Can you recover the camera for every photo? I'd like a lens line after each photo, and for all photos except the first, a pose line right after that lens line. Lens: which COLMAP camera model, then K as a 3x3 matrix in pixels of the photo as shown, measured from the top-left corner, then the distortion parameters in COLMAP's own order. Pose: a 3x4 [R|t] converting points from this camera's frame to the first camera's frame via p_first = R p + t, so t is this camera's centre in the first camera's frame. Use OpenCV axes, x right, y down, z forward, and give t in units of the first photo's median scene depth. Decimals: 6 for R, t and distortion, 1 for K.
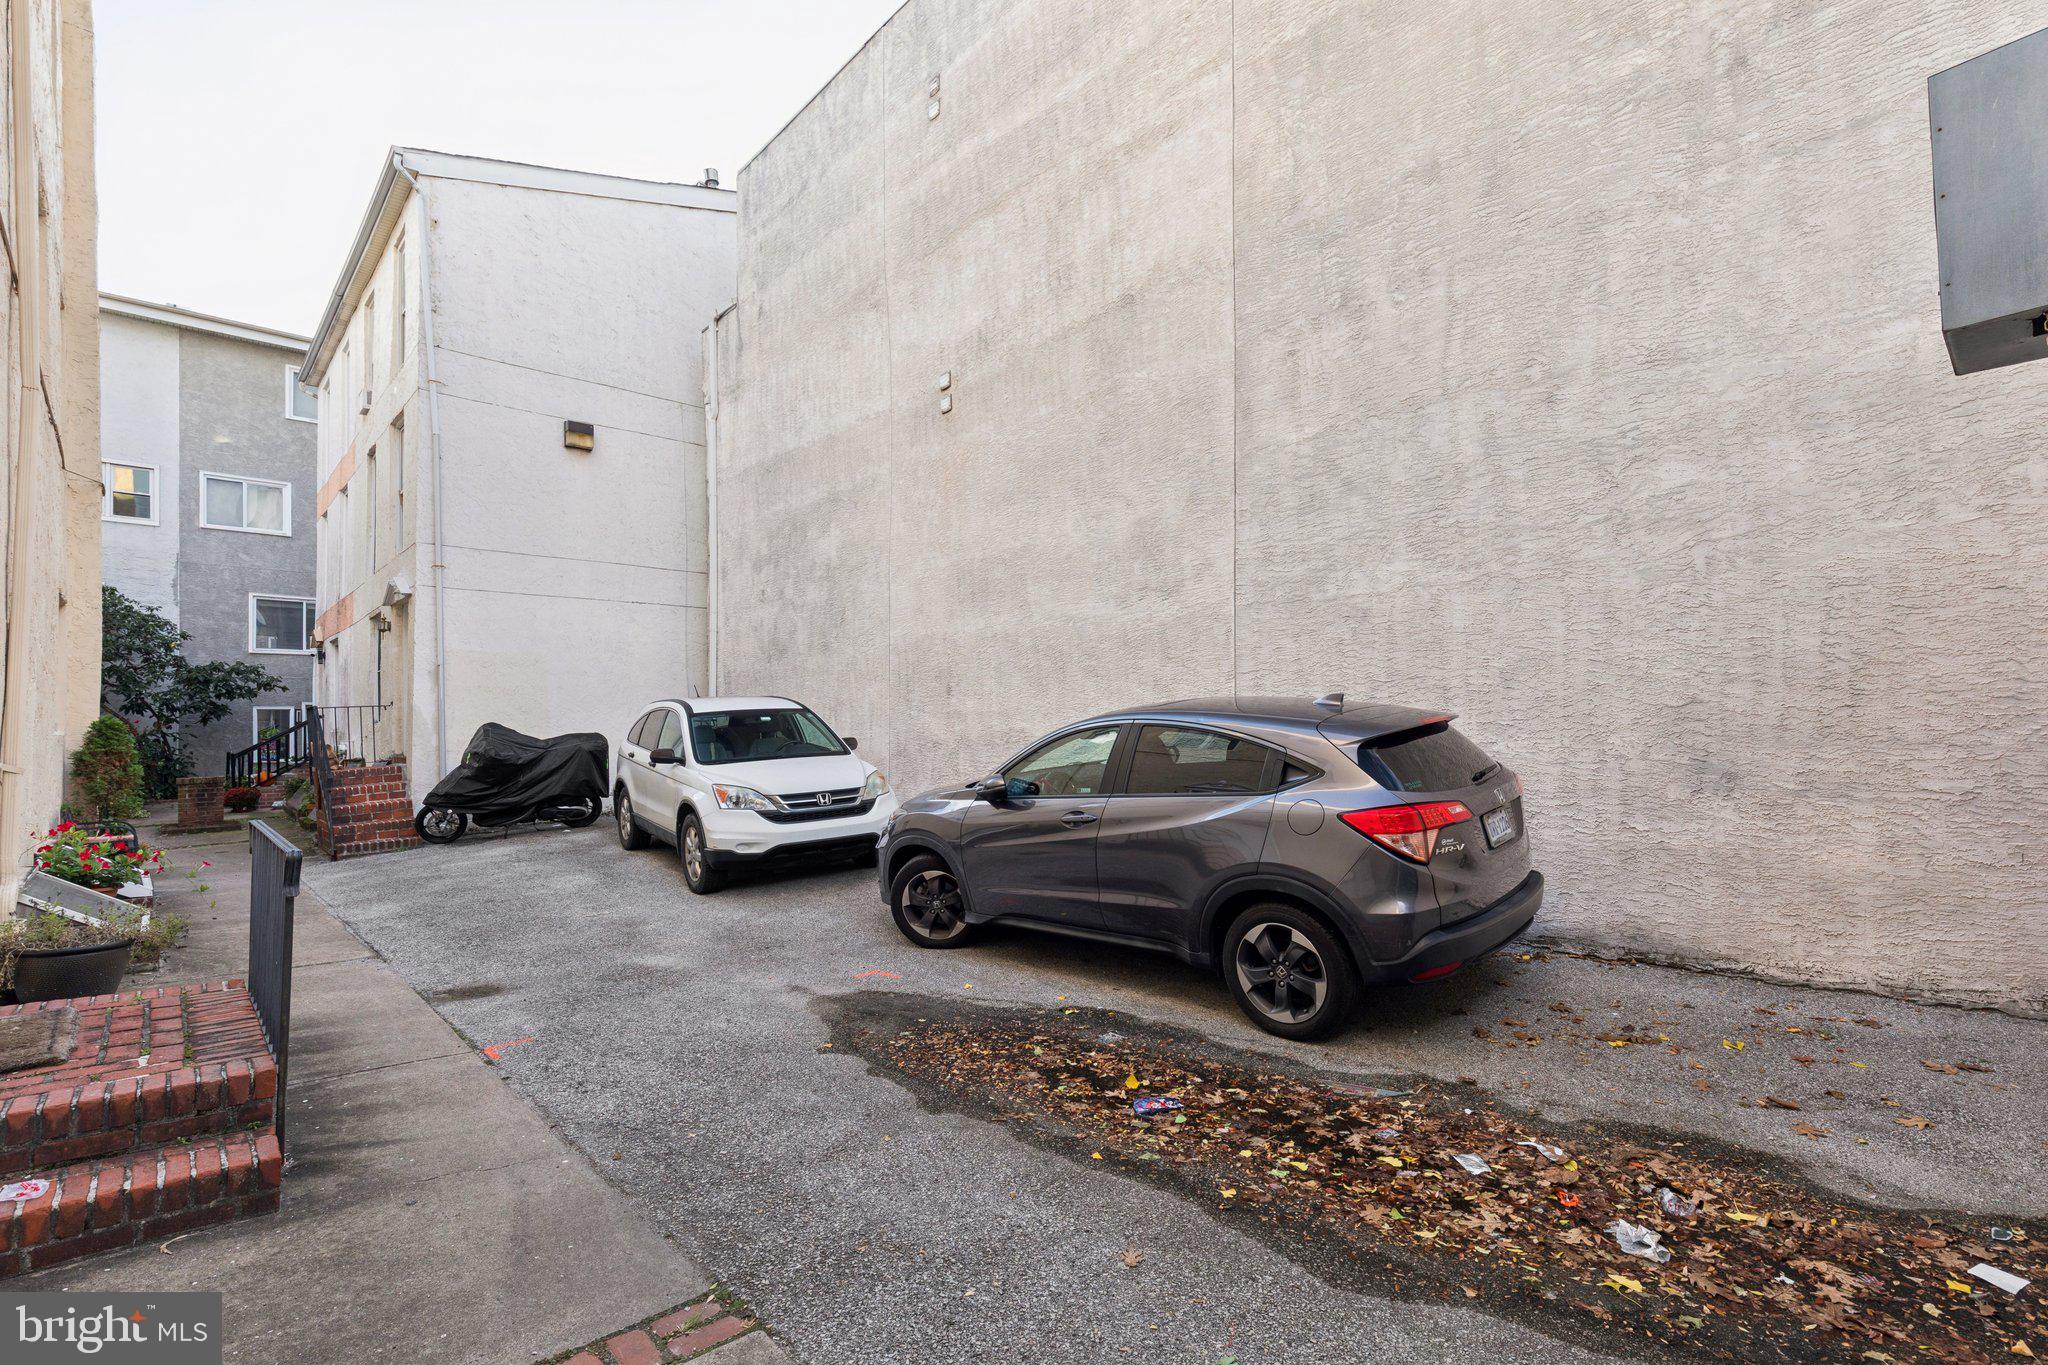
lens RADIAL K [[943.1, 0, 1020.2], [0, 943.1, 691.3], [0, 0, 1]] dist [0.013987, -0.002778]
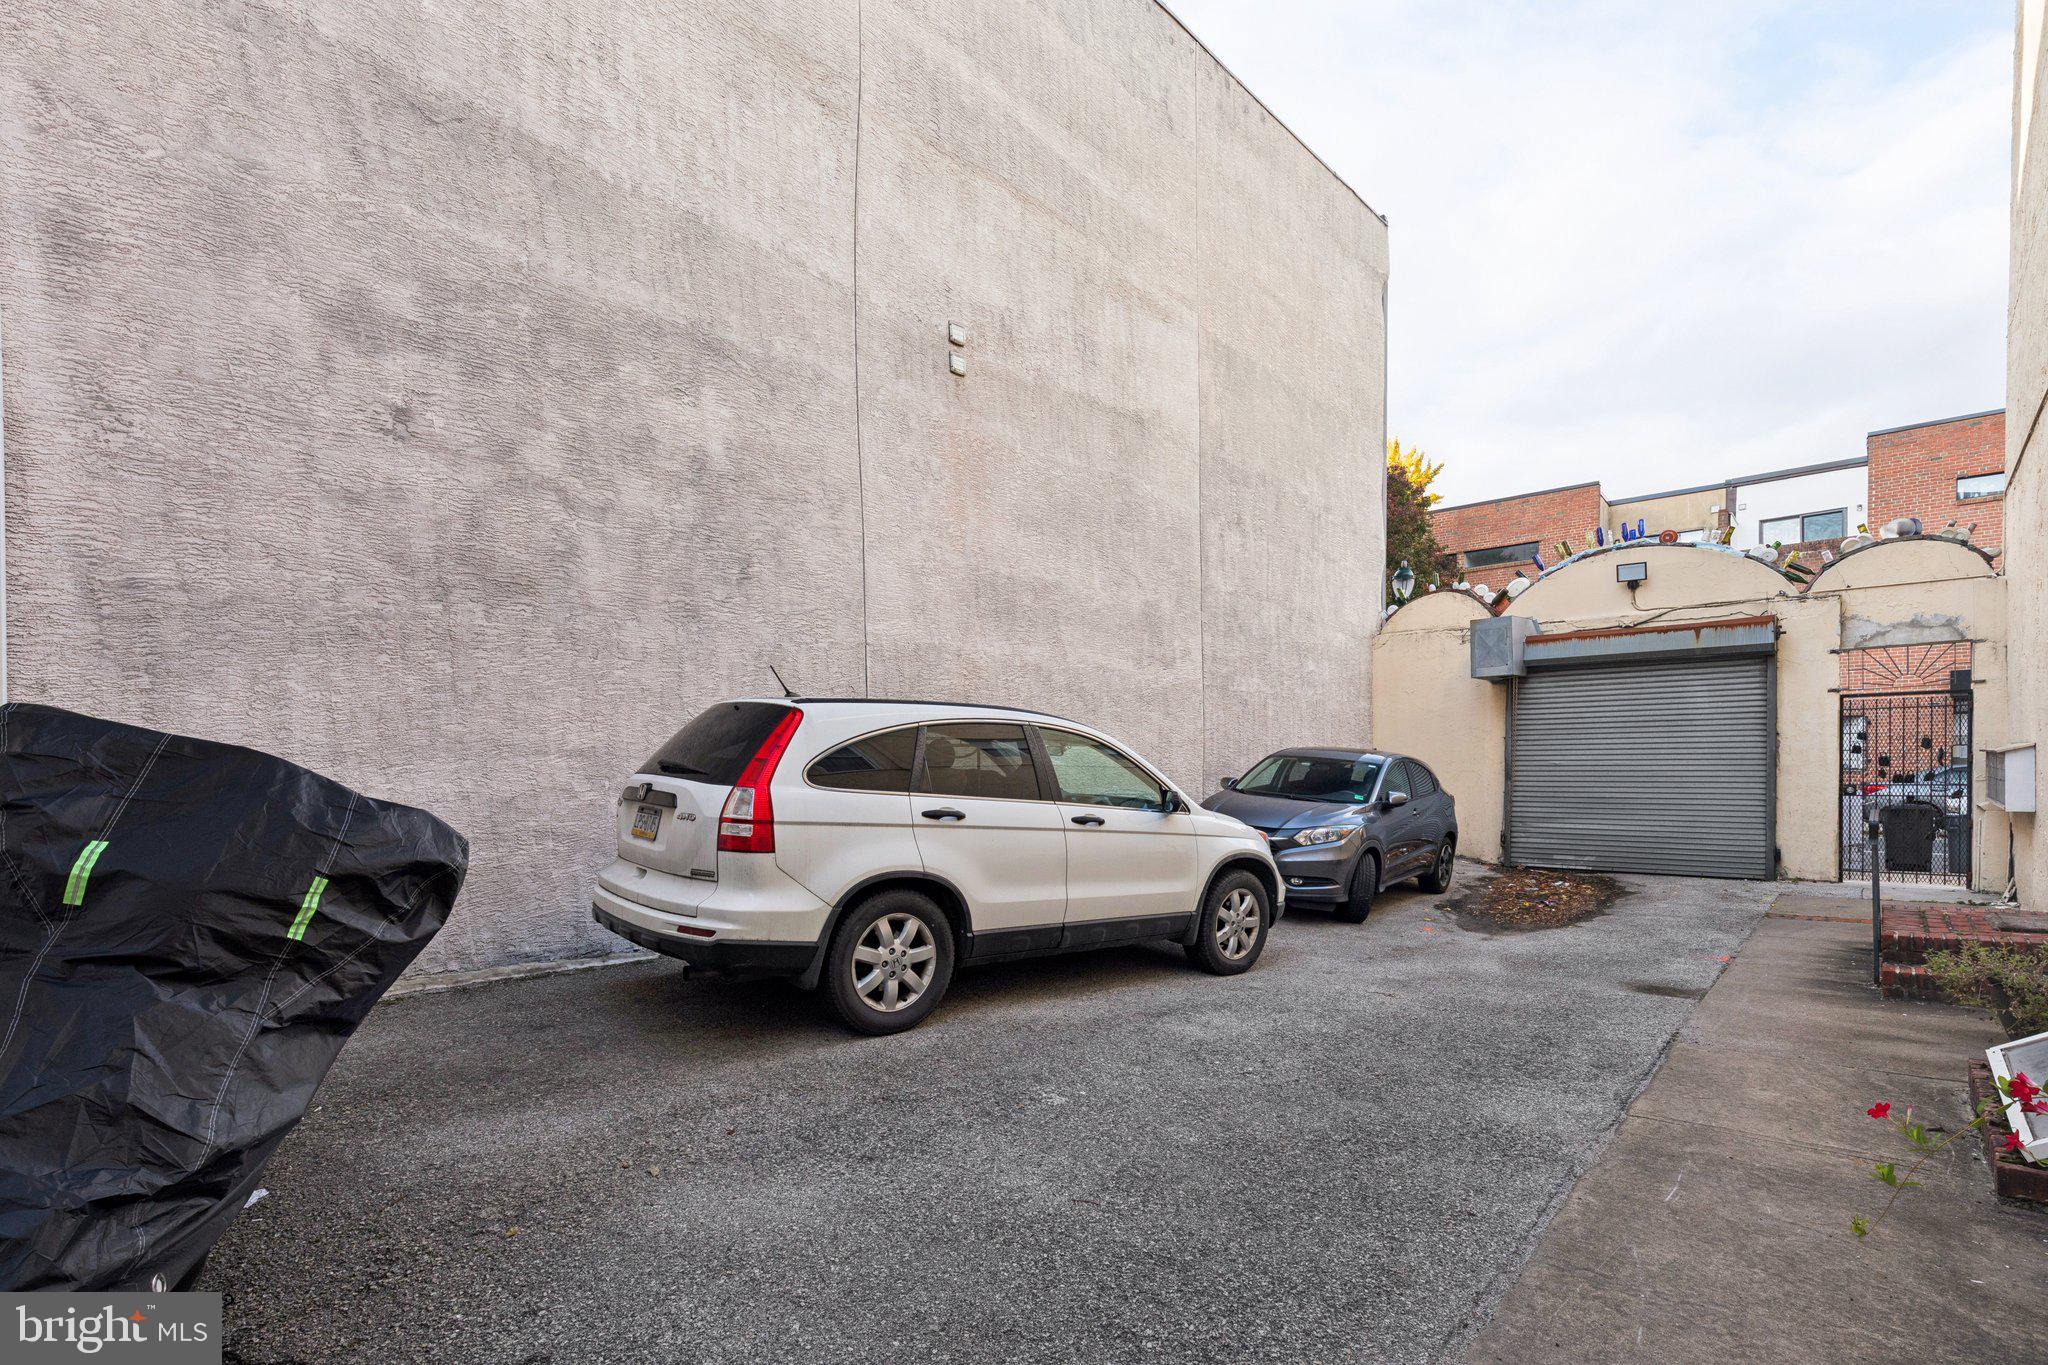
lens RADIAL K [[943.1, 0, 981.6], [0, 943.1, 782.0], [0, 0, 1]] dist [0.013987, -0.002778]
pose [[-0.070747, 0.004373, 0.997485, -1.017363], [-0.020300, 0.999777, -0.005823, 0.065846], [-0.997288, -0.020660, -0.070643, 1.184086]]
